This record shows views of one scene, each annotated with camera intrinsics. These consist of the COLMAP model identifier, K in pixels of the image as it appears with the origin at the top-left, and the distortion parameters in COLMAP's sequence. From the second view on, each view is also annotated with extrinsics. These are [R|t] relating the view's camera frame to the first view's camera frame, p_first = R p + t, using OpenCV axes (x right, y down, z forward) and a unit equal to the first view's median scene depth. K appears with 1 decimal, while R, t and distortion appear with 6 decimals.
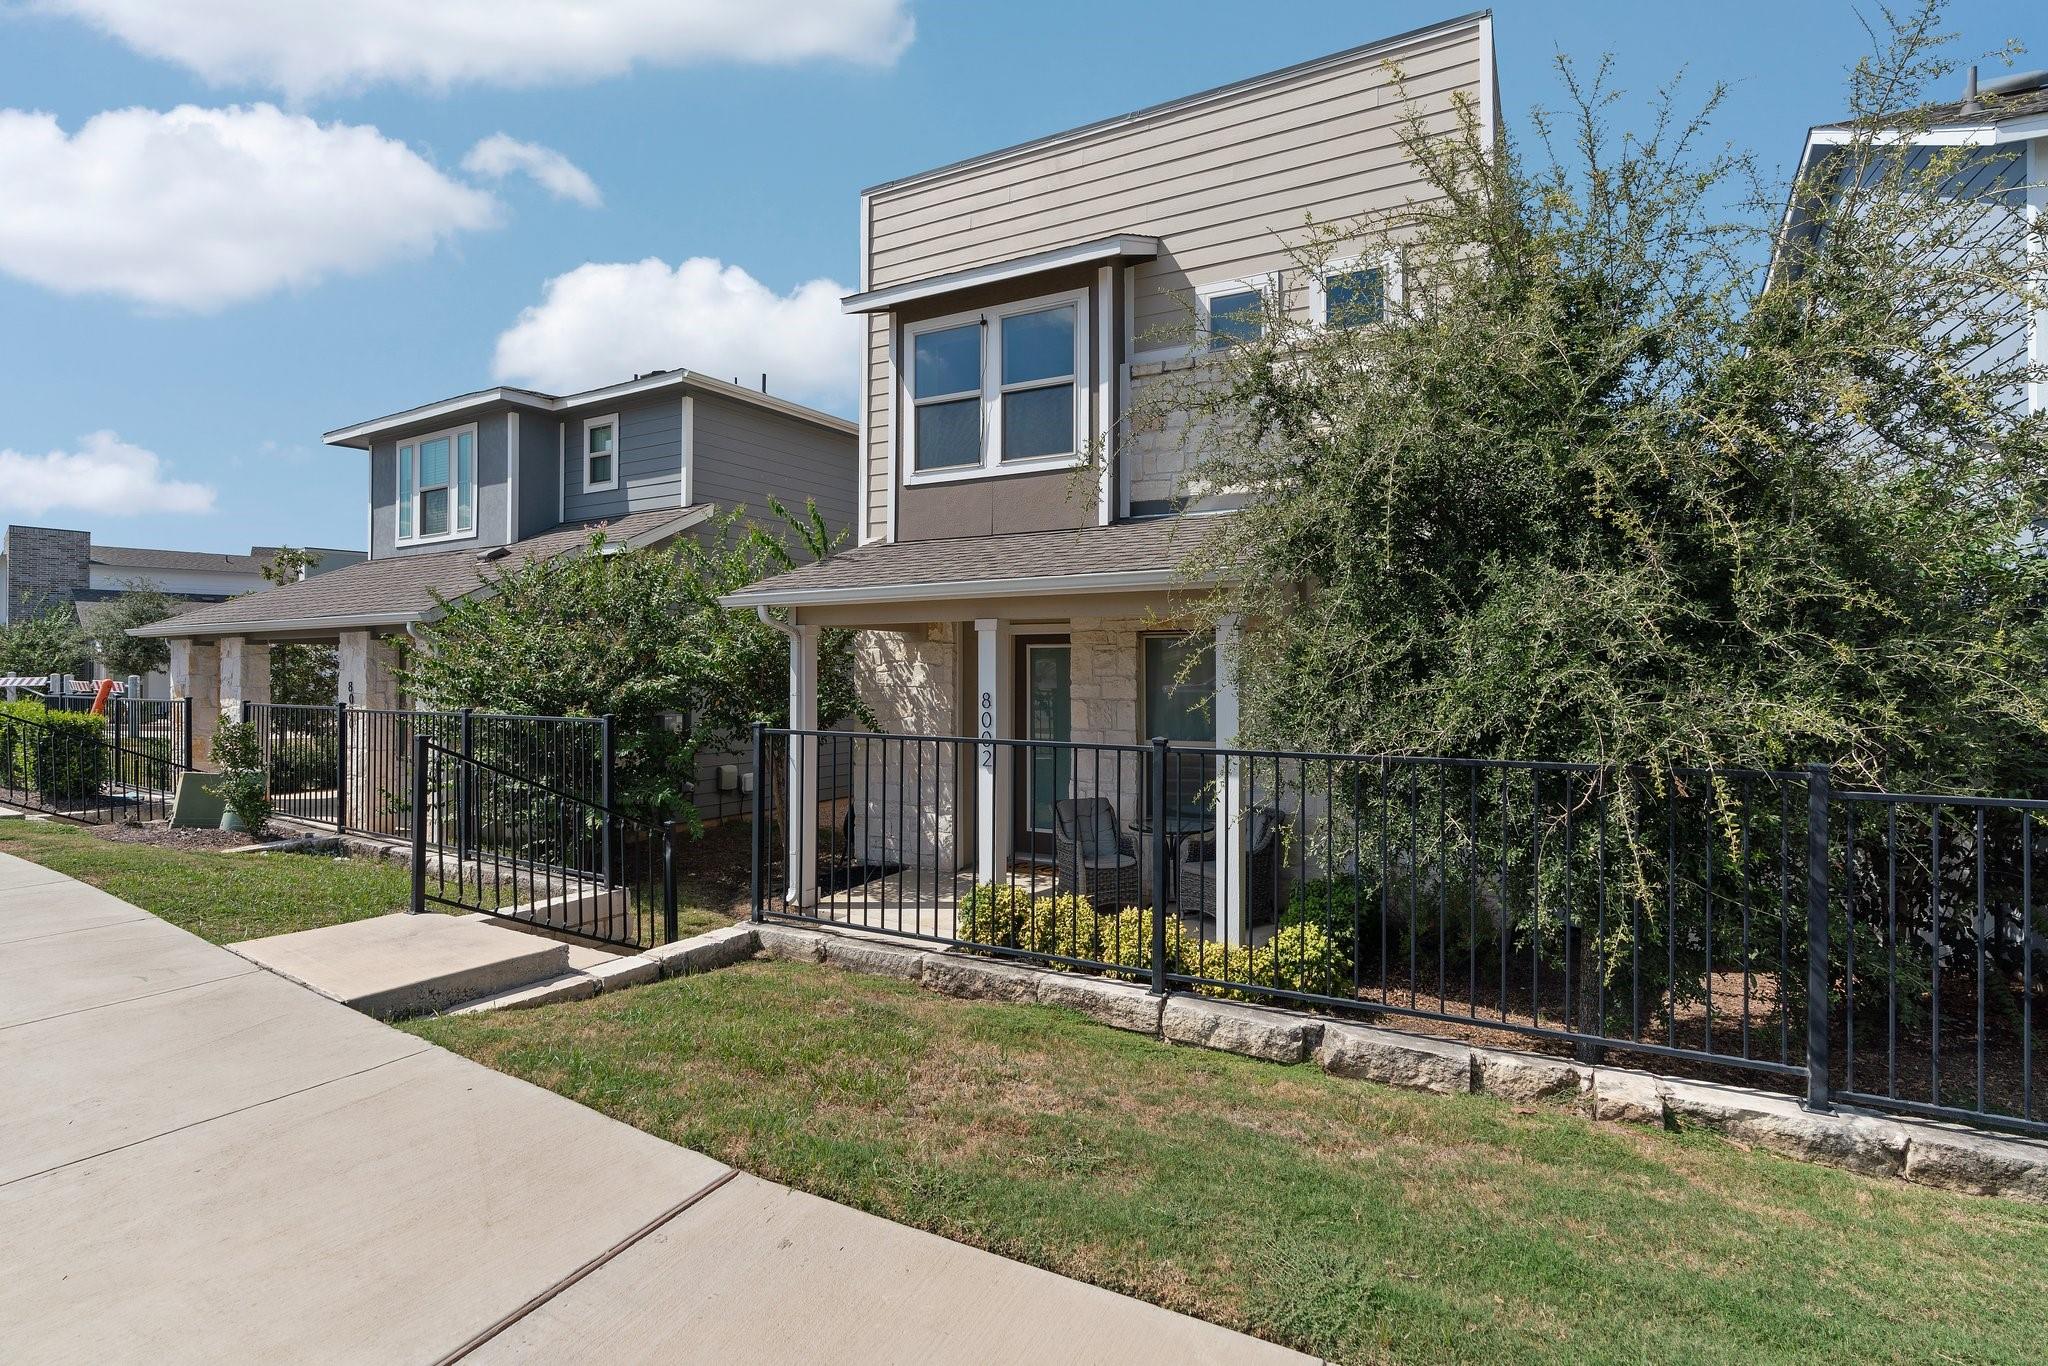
lens RADIAL K [[1024.0, 0, 1029.1], [0, 1024.0, 662.7], [0, 0, 1]] dist [0.002535, -0.000657]
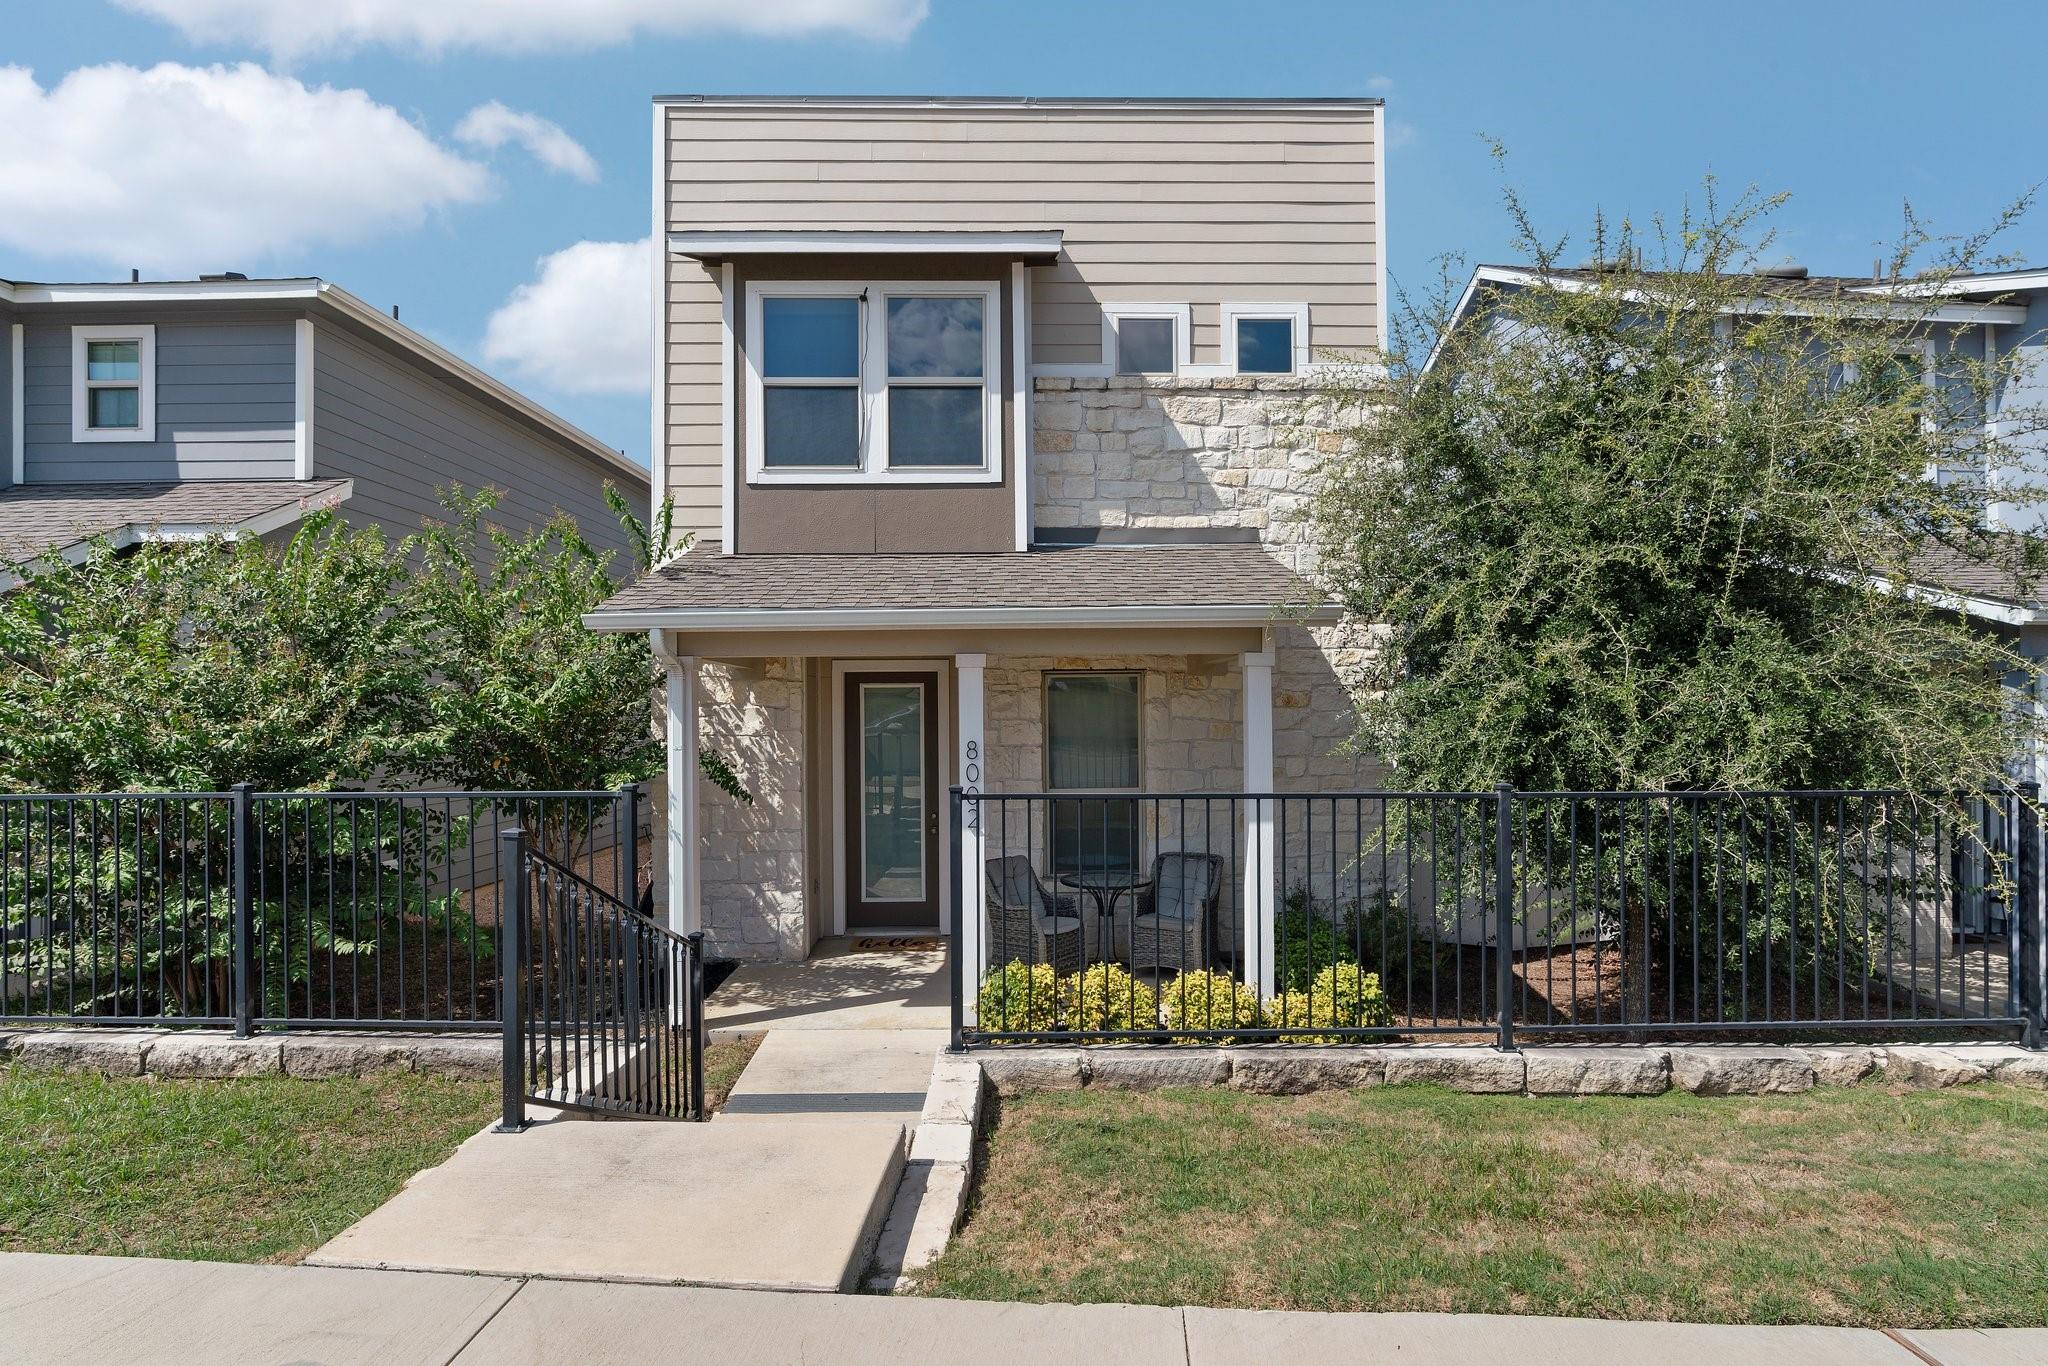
lens RADIAL K [[1080.4, 0, 1023.4], [0, 1080.4, 701.9], [0, 0, 1]] dist [0.004710, 0.001610]
pose [[0.861636, -0.004428, 0.507508, -0.400957], [0.004736, 0.999989, 0.000685, -0.002937], [-0.507505, 0.001813, 0.861647, 0.182937]]
